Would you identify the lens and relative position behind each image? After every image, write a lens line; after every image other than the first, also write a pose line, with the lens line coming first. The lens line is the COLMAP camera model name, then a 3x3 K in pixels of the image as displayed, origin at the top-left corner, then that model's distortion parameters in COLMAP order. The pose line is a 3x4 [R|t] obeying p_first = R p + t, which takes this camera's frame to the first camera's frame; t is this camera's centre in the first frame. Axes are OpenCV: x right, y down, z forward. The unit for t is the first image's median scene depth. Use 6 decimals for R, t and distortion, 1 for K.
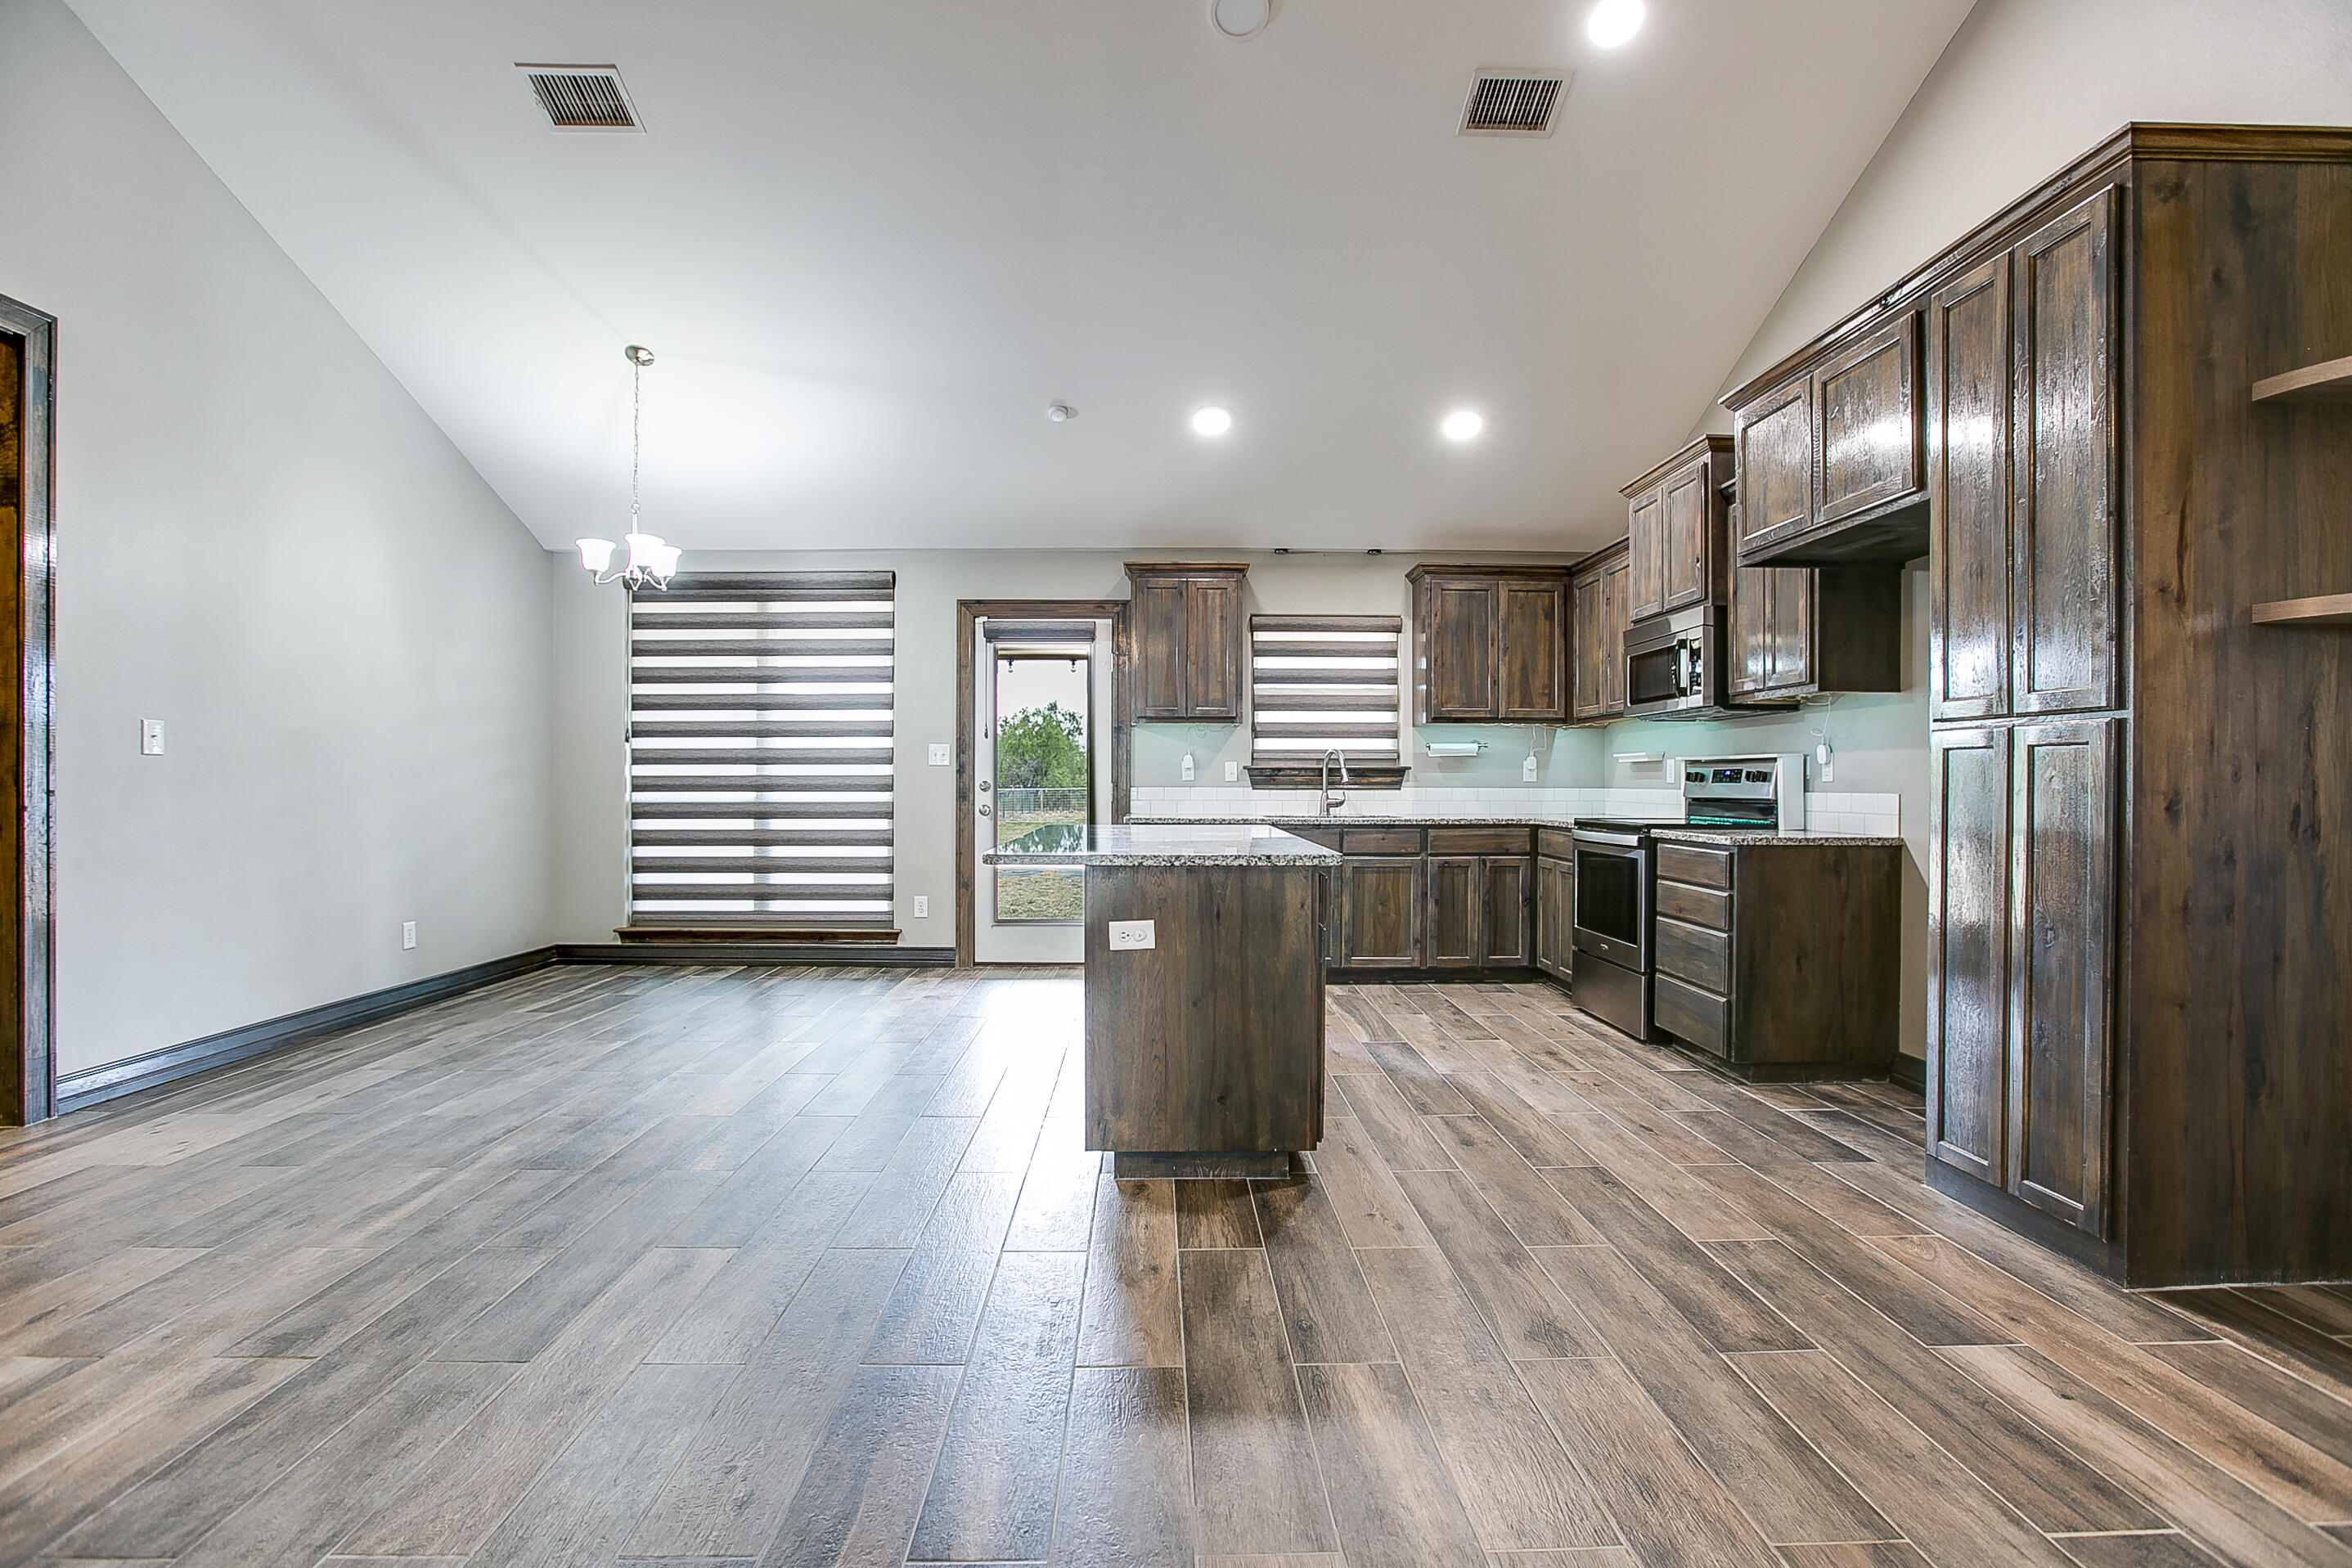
lens RADIAL K [[1081.0, 0, 1174.3], [0, 1081.0, 787.6], [0, 0, 1]] dist [-0.052855, 0.016087]
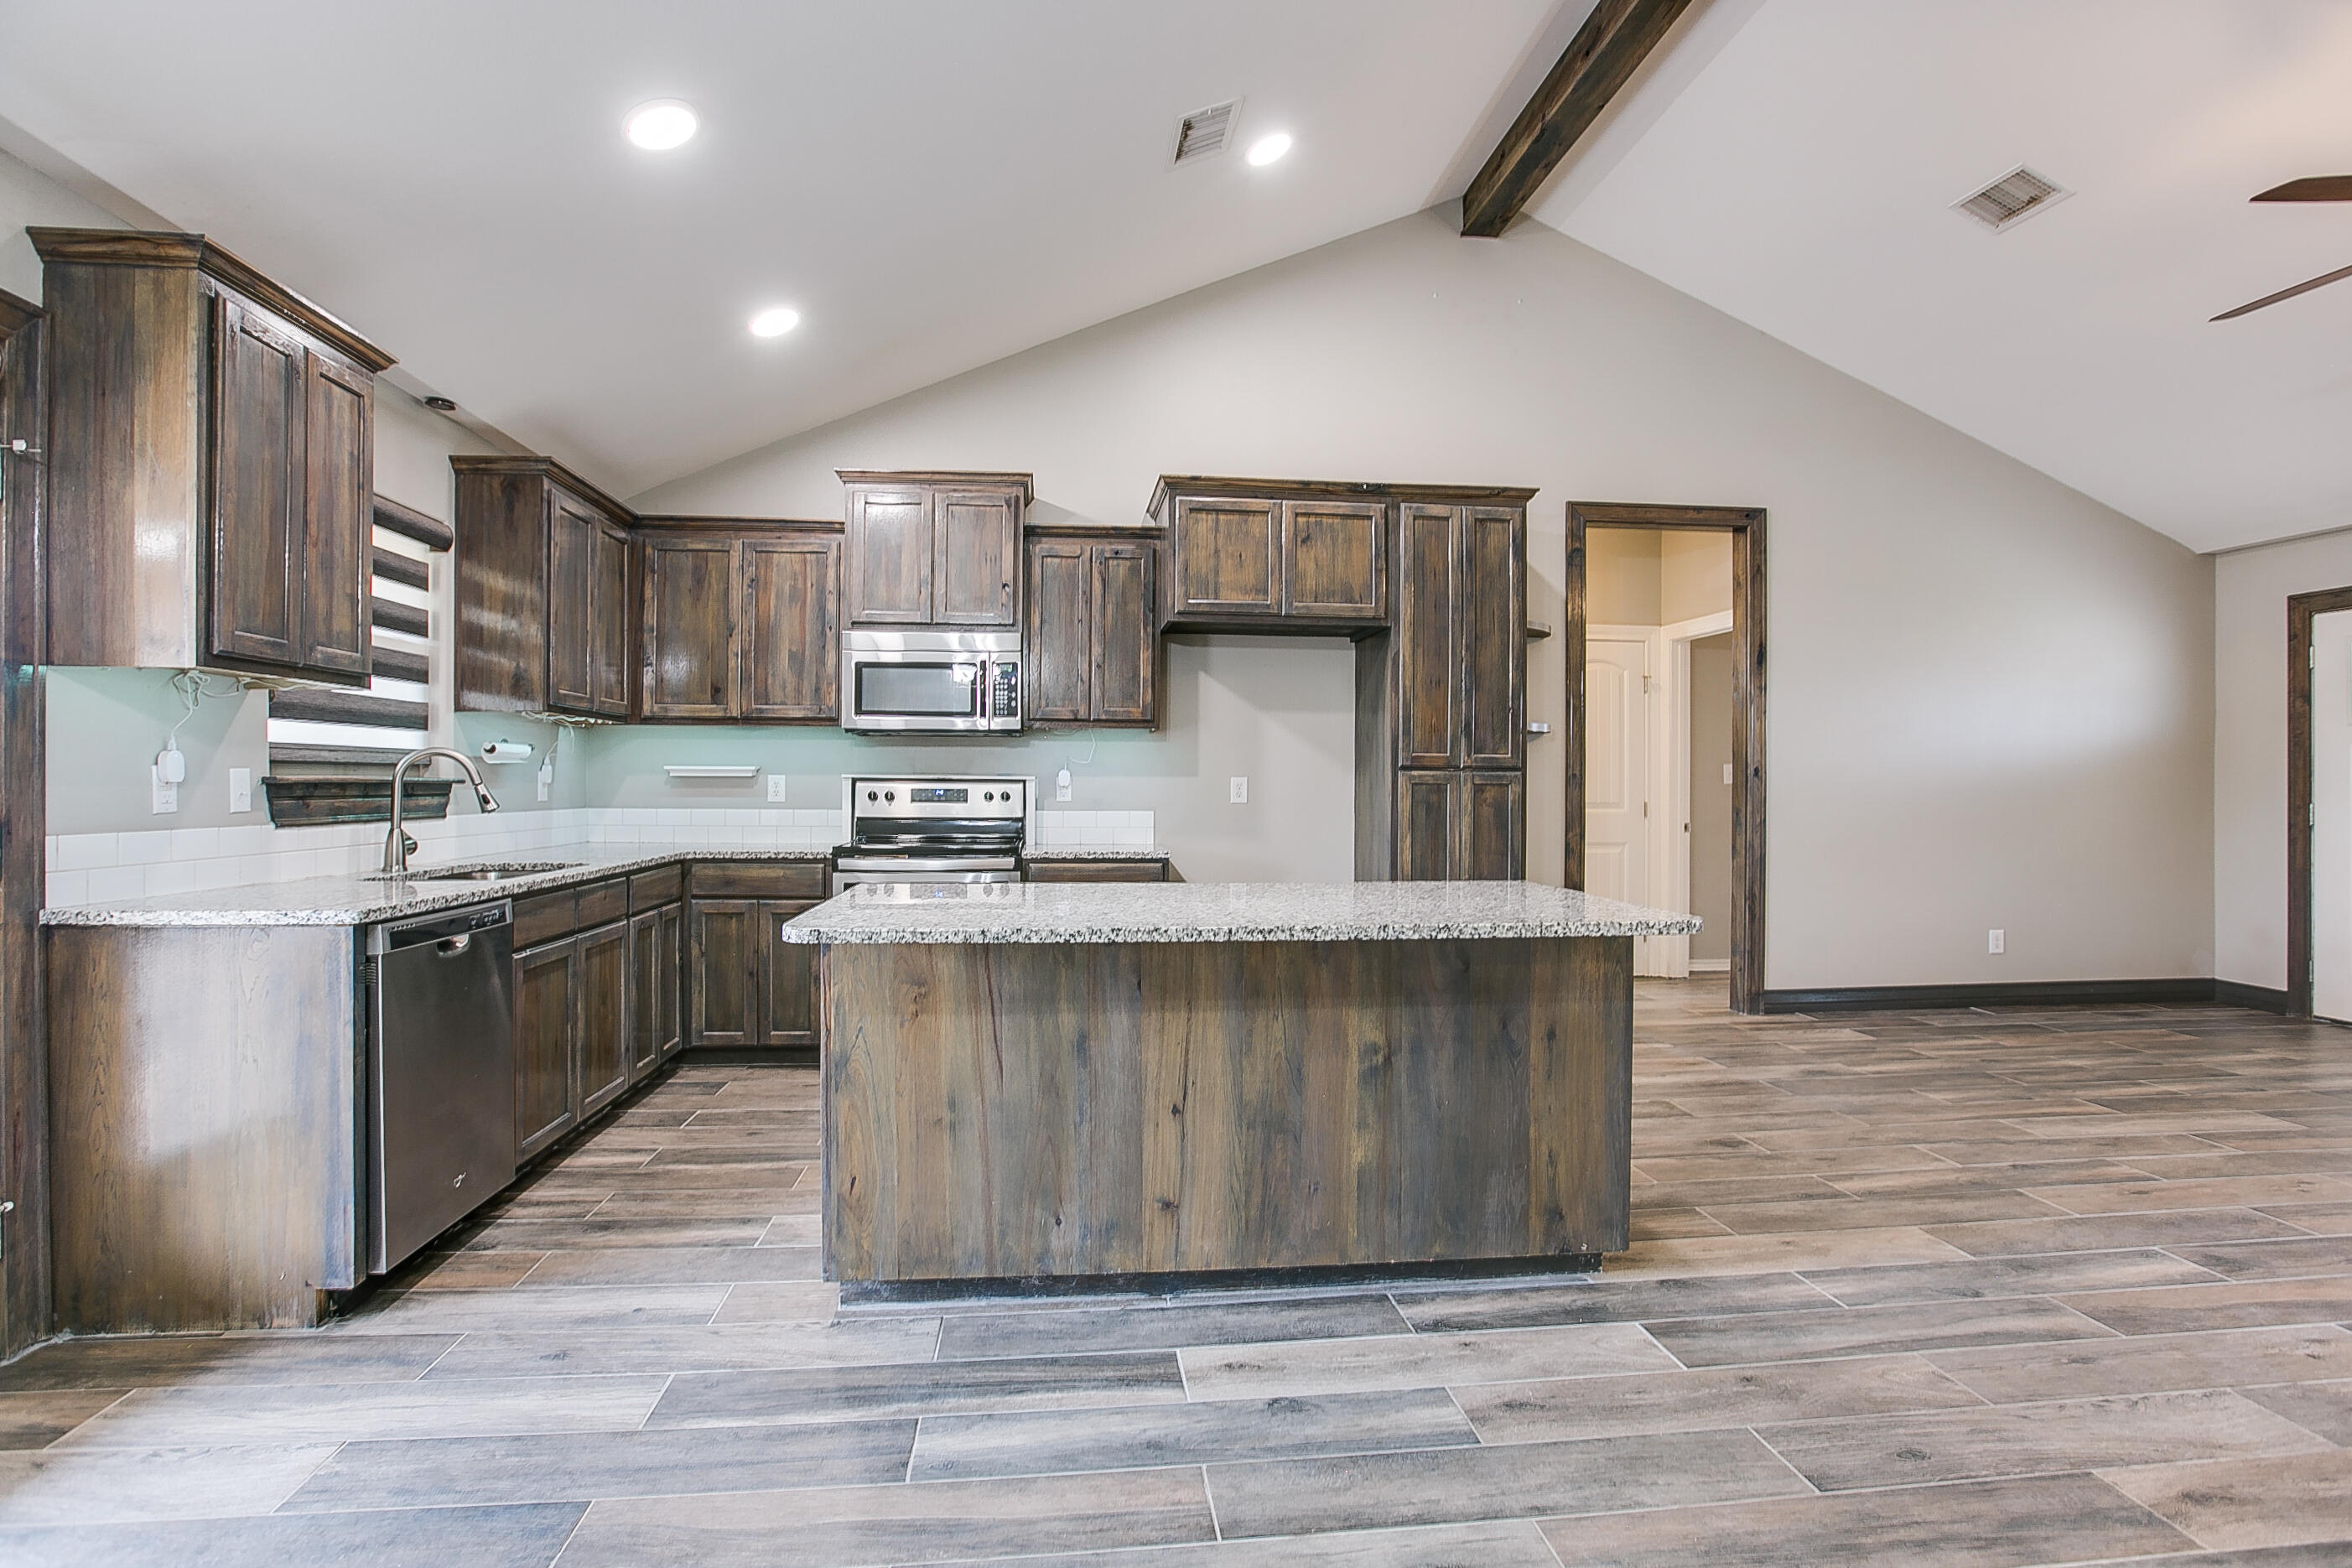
lens RADIAL K [[1145.6, 0, 1168.1], [0, 1145.6, 774.9], [0, 0, 1]] dist [-0.044144, 0.017343]
pose [[-0.089004, 0.005539, 0.996016, -0.462322], [0.001233, 0.999984, -0.005451, -0.018706], [-0.996031, 0.000743, -0.089009, 0.699867]]
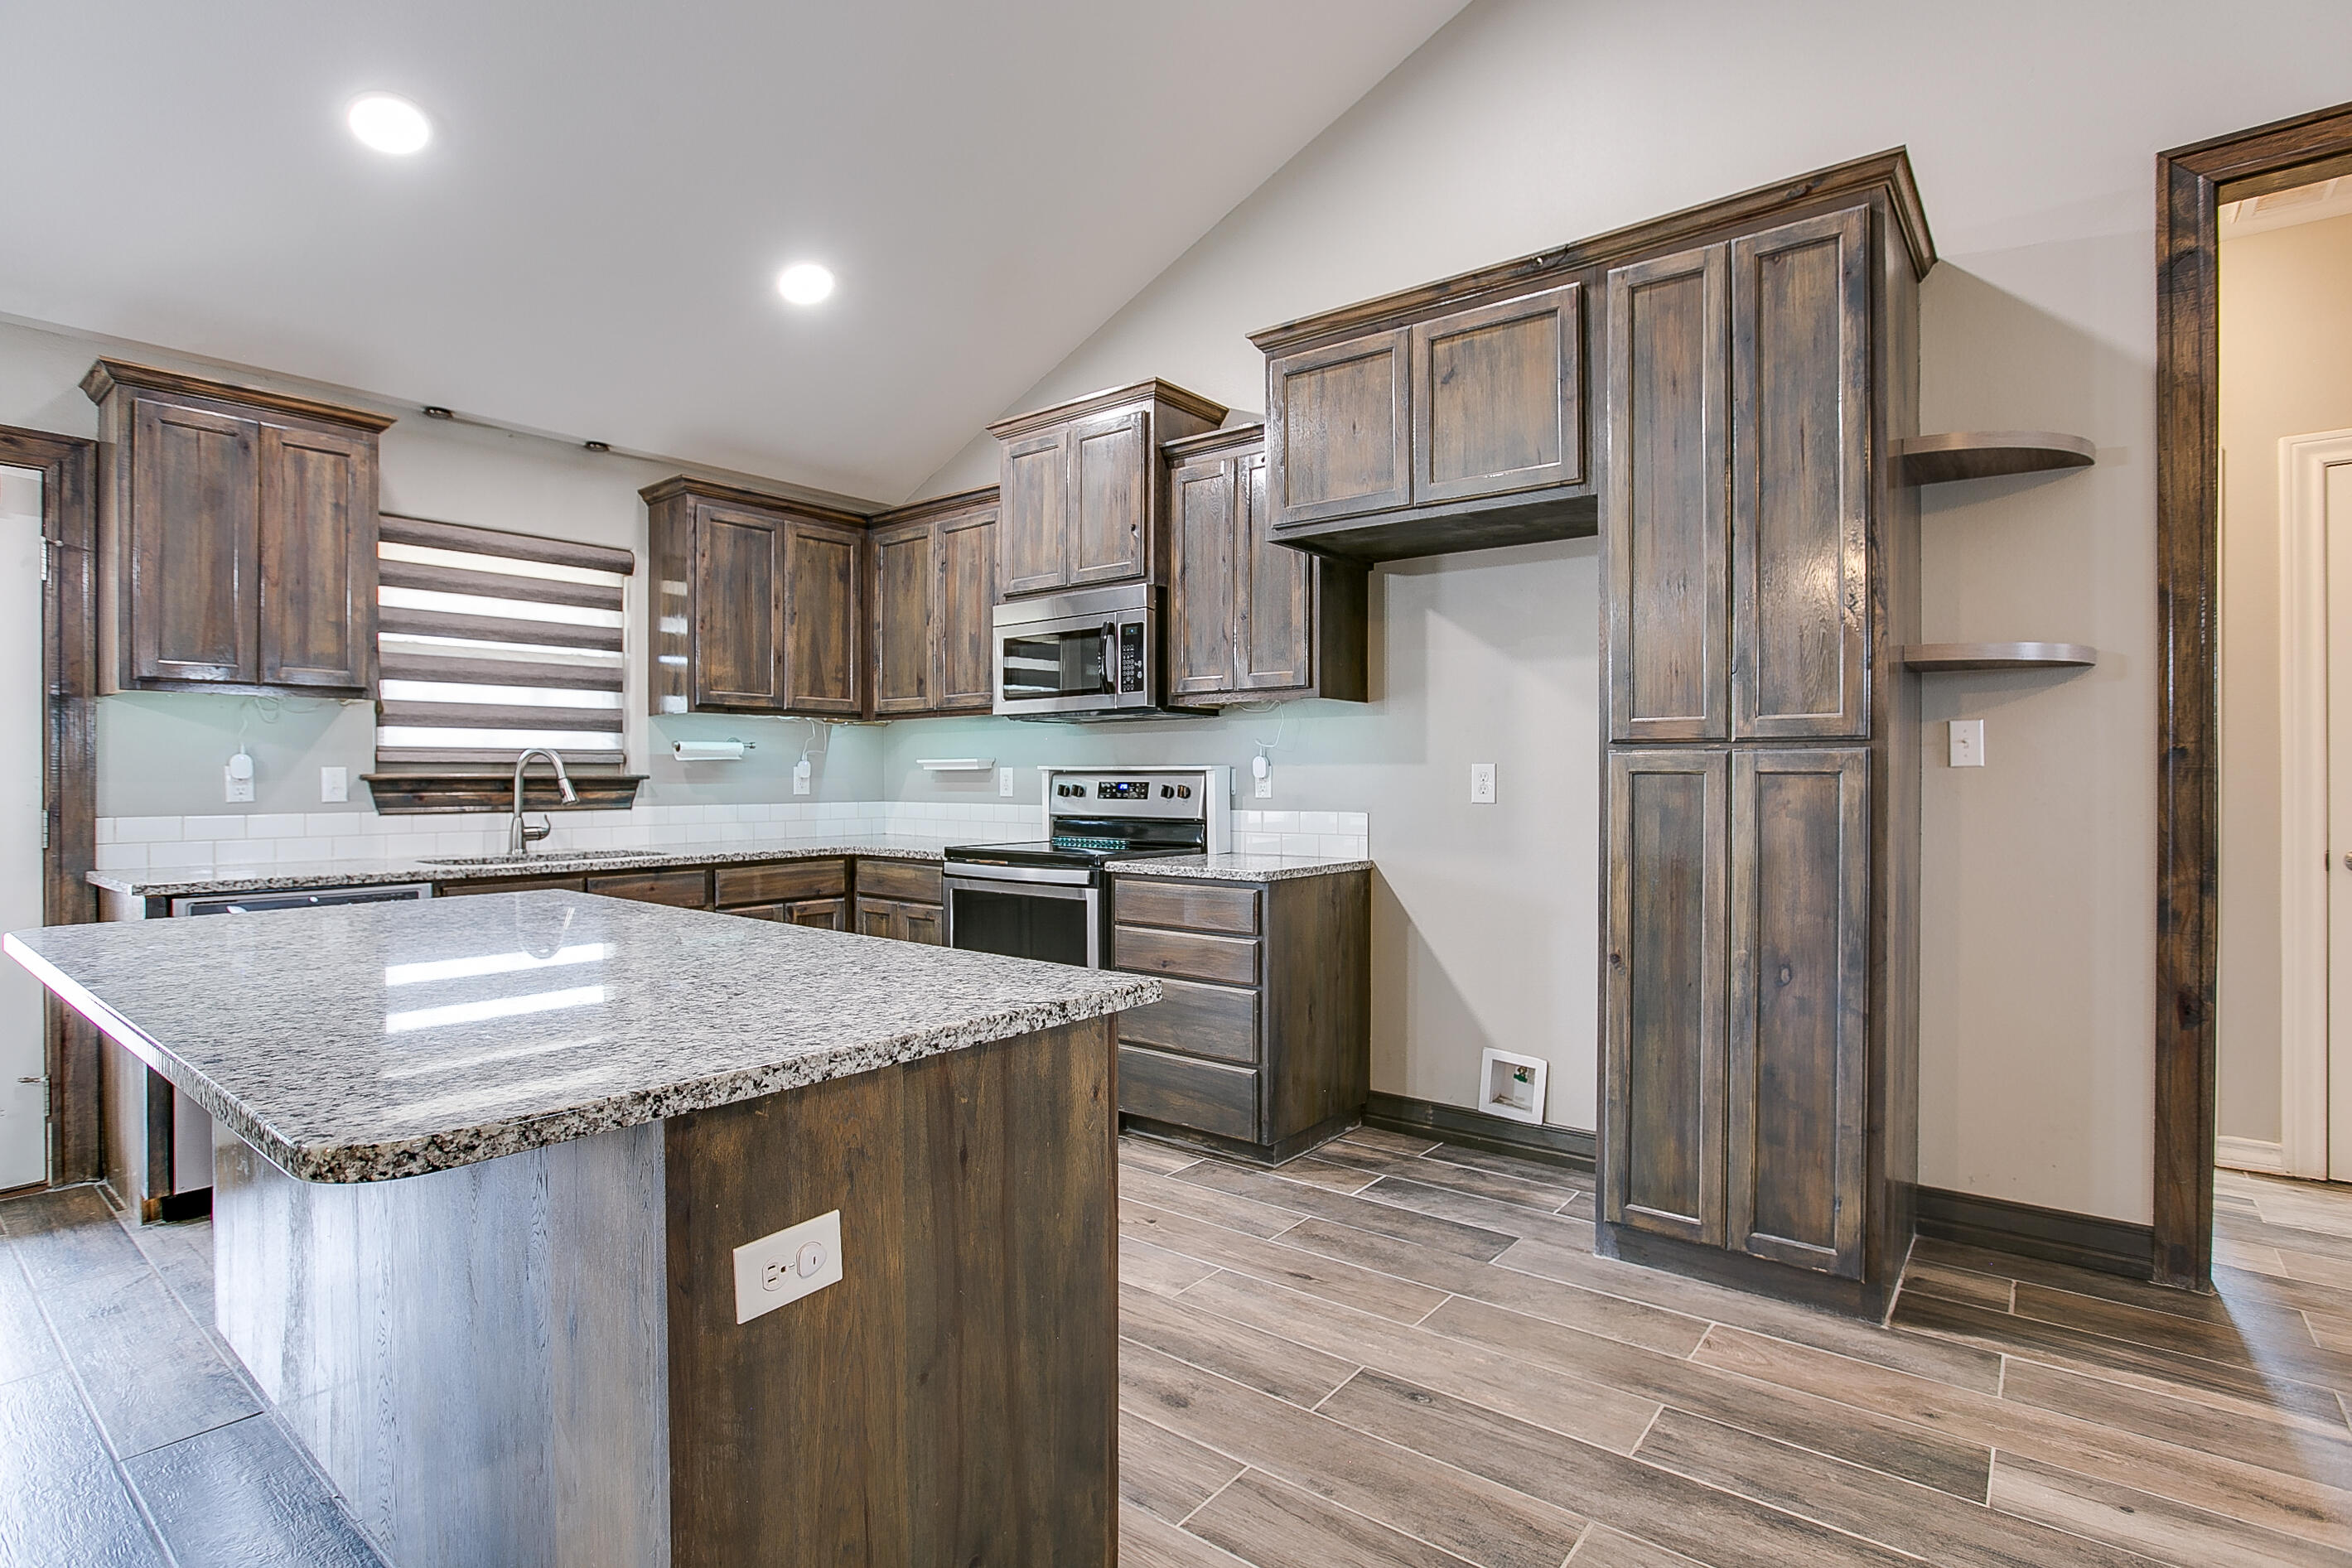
lens RADIAL K [[1145.5, 0, 1171.5], [0, 1145.5, 776.1], [0, 0, 1]] dist [-0.044144, 0.017343]
pose [[0.638357, -0.003383, 0.769733, -0.124338], [0.007240, 0.999972, -0.001610, -0.016098], [-0.769706, 0.006600, 0.638364, 0.309717]]
